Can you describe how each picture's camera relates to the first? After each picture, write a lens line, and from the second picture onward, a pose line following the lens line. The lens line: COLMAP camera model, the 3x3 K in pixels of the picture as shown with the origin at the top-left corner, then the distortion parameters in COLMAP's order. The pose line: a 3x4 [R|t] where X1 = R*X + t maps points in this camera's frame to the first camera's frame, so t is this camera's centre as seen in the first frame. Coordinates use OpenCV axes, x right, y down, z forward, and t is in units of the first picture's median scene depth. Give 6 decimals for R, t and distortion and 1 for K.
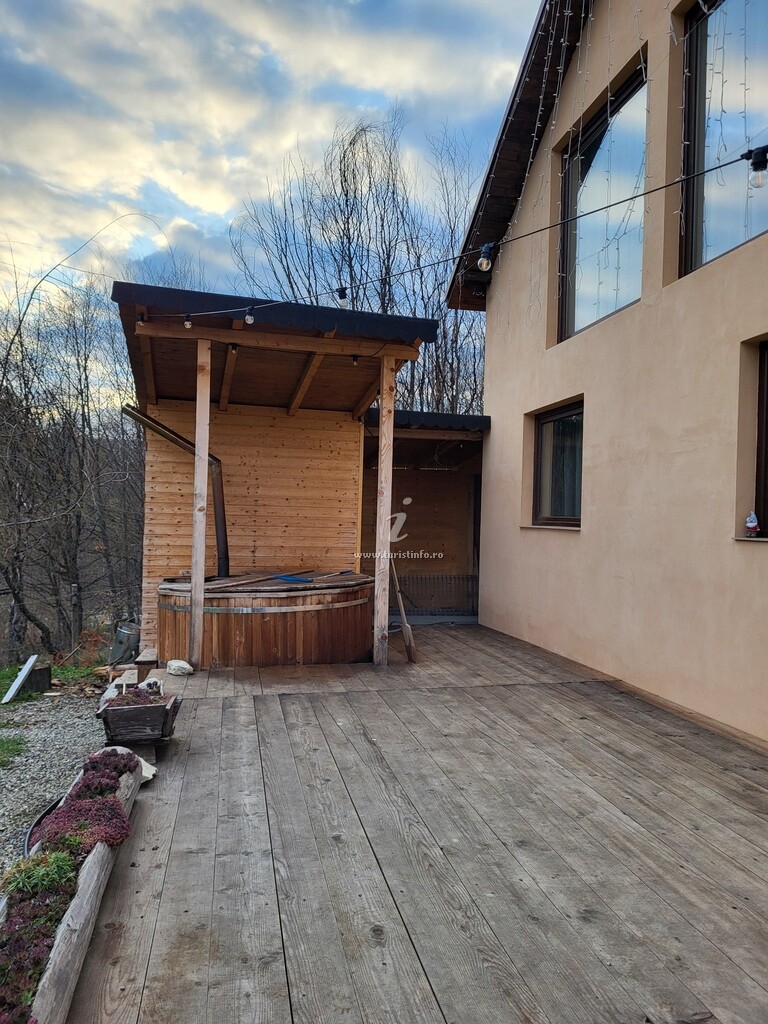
lens RADIAL K [[780.5, 0, 384.0], [0, 780.5, 512.0], [0, 0, 1]] dist [0.078058, 0.000278]
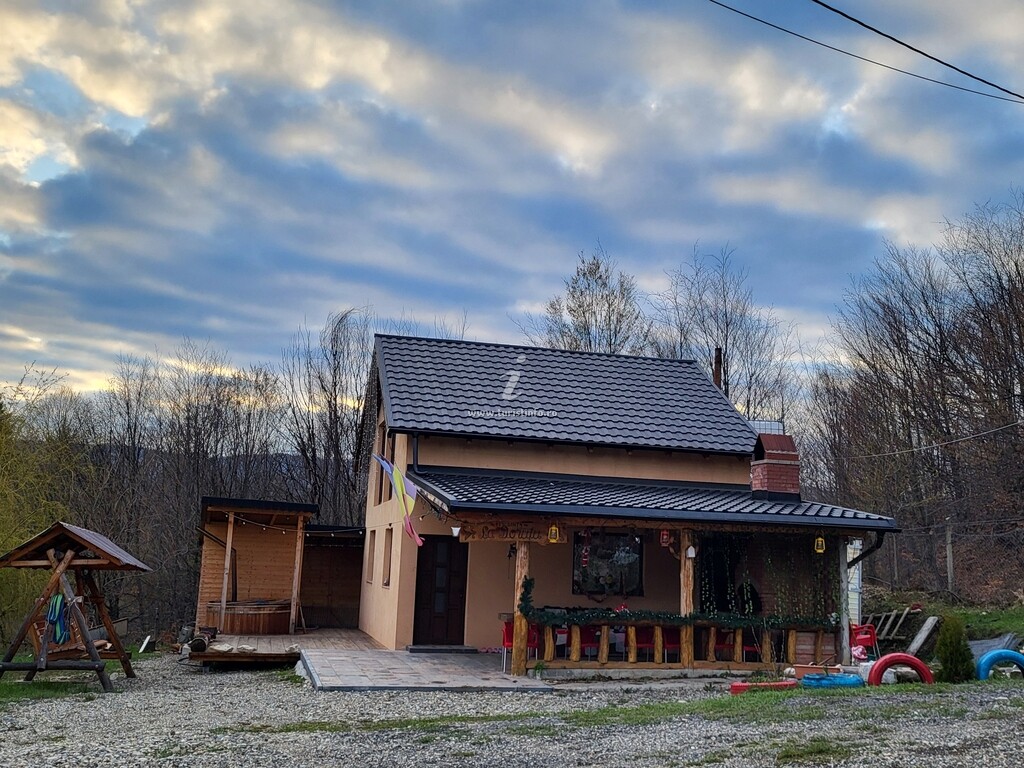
lens RADIAL K [[1002.7, 0, 512.0], [0, 1002.7, 384.0], [0, 0, 1]] dist [0.015410, 0.004581]
pose [[0.998535, 0.023256, 0.048857, 0.491385], [-0.014857, 0.986061, -0.165717, -0.076981], [-0.052030, 0.164749, 0.984962, -2.234912]]
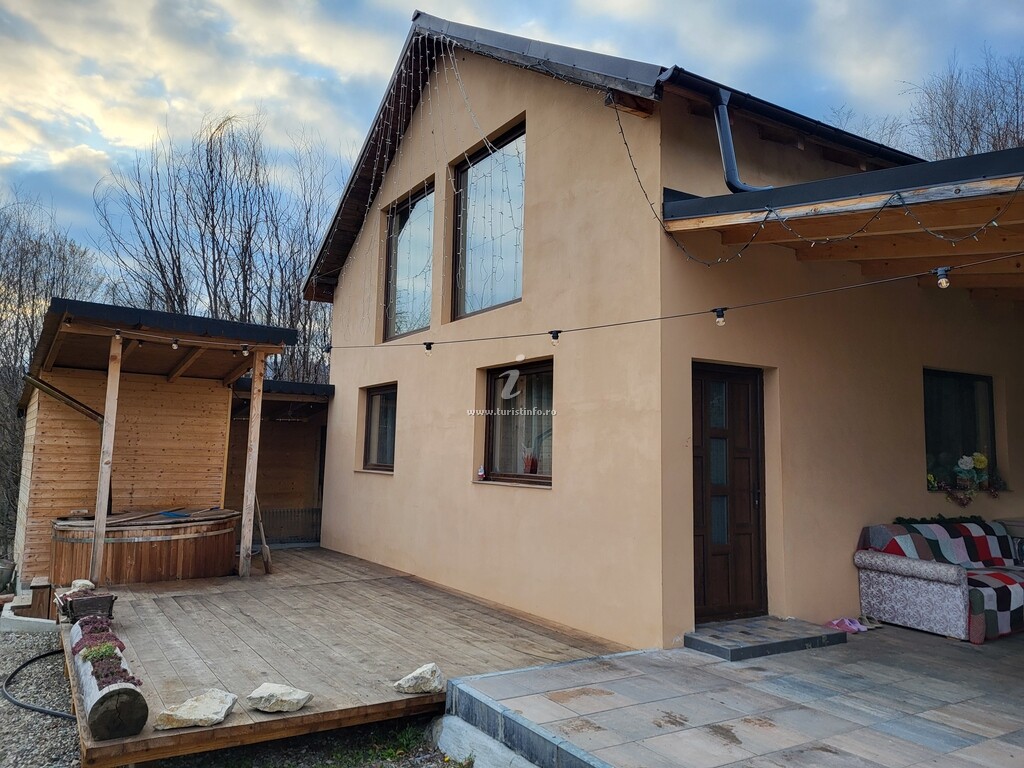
lens RADIAL K [[769.8, 0, 513.1], [0, 769.8, 369.1], [0, 0, 1]] dist [0.033344, -0.000974]
pose [[0.936995, 0.039103, 0.347147, -0.043824], [-0.005029, 0.995123, -0.098518, -0.030069], [-0.349306, 0.090565, 0.932622, -0.409392]]
